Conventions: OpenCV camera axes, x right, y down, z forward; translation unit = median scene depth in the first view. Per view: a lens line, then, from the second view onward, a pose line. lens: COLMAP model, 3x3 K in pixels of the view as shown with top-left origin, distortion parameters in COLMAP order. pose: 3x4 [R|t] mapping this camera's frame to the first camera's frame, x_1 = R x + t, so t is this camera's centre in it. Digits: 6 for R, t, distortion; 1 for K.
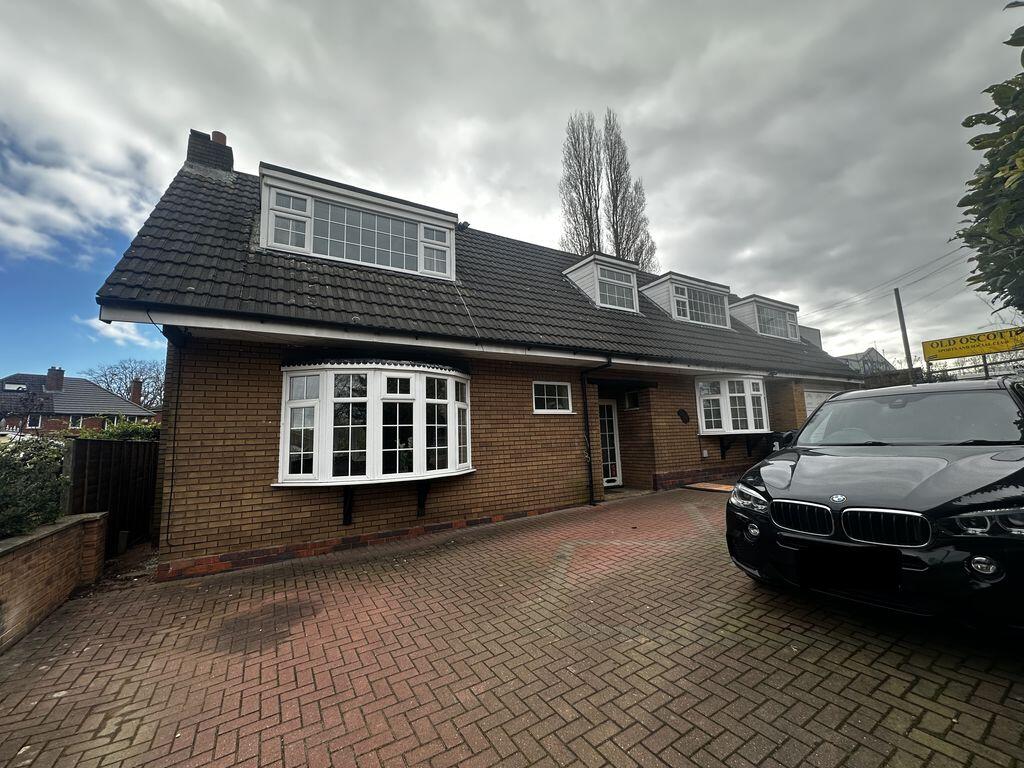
lens RADIAL K [[408.7, 0, 513.2], [0, 408.7, 379.7], [0, 0, 1]] dist [0.016306, 0.000208]
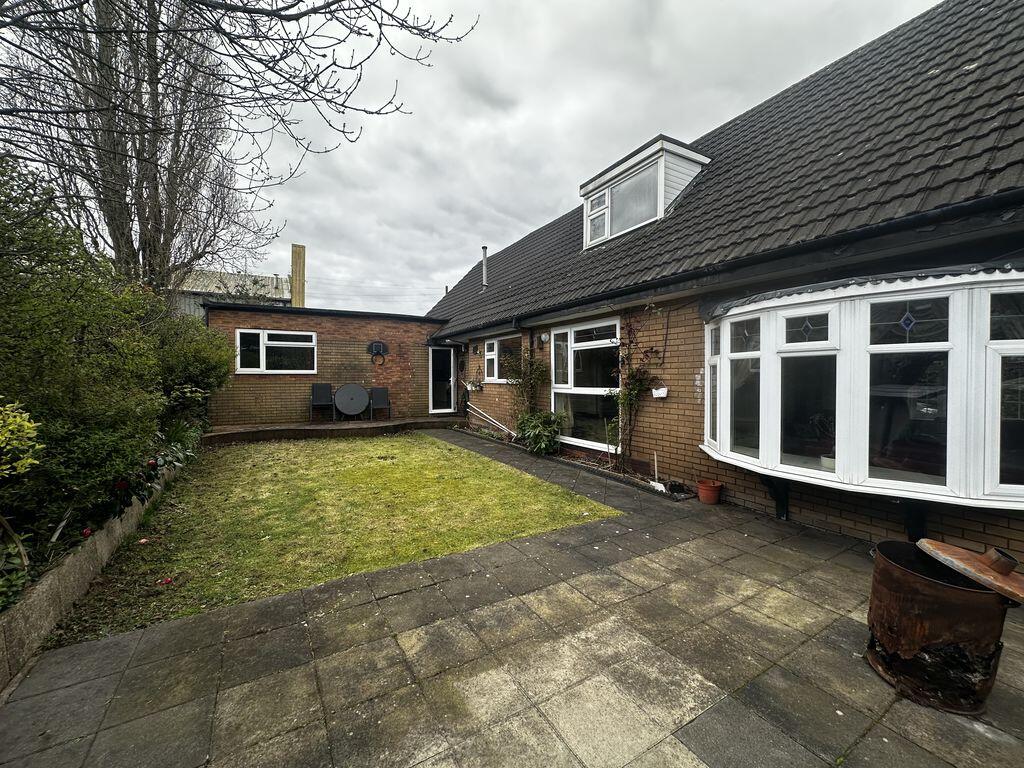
lens RADIAL K [[408.7, 0, 511.8], [0, 408.7, 383.2], [0, 0, 1]] dist [0.016306, 0.000208]
pose [[-0.029324, 0.040158, -0.998763, 0.338389], [0.122712, 0.991779, 0.036274, 0.018475], [0.992009, -0.121496, -0.034011, 0.565167]]
